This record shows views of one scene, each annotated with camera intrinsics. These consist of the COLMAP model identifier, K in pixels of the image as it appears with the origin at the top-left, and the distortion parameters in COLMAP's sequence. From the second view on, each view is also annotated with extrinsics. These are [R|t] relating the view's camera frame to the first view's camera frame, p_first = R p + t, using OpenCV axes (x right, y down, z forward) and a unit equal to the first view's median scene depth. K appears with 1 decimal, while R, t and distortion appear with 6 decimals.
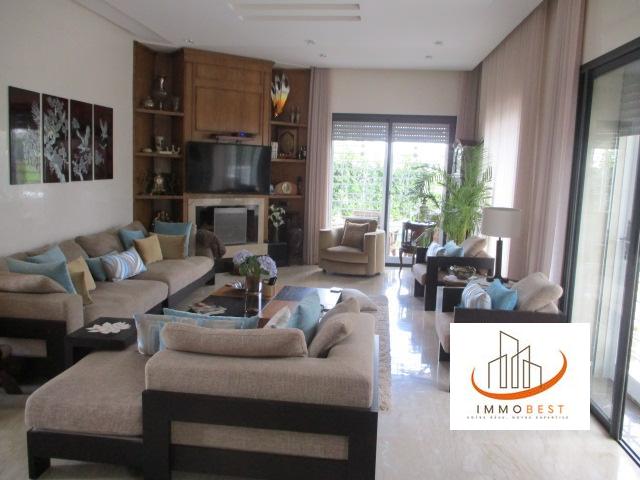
lens RADIAL K [[529.3, 0, 320.0], [0, 529.3, 240.0], [0, 0, 1]] dist [-0.033319, 0.001368]
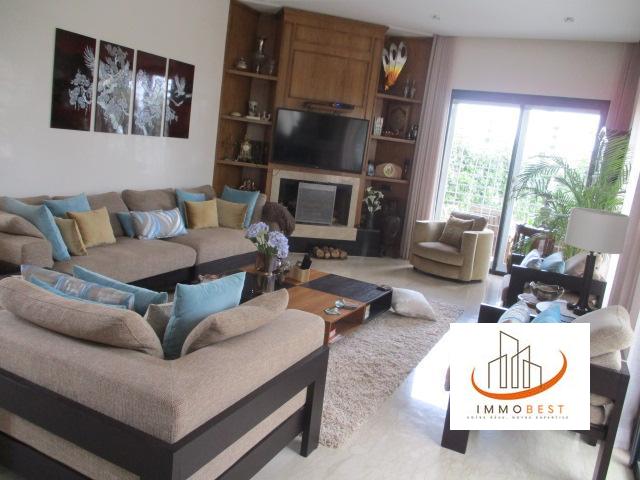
lens RADIAL K [[529.3, 0, 320.0], [0, 529.3, 240.0], [0, 0, 1]] dist [-0.033319, 0.001368]
pose [[0.937611, 0.137081, -0.319521, 0.148075], [-0.132223, 0.990531, 0.036957, 0.001239], [0.321562, 0.007597, 0.946858, 0.133322]]
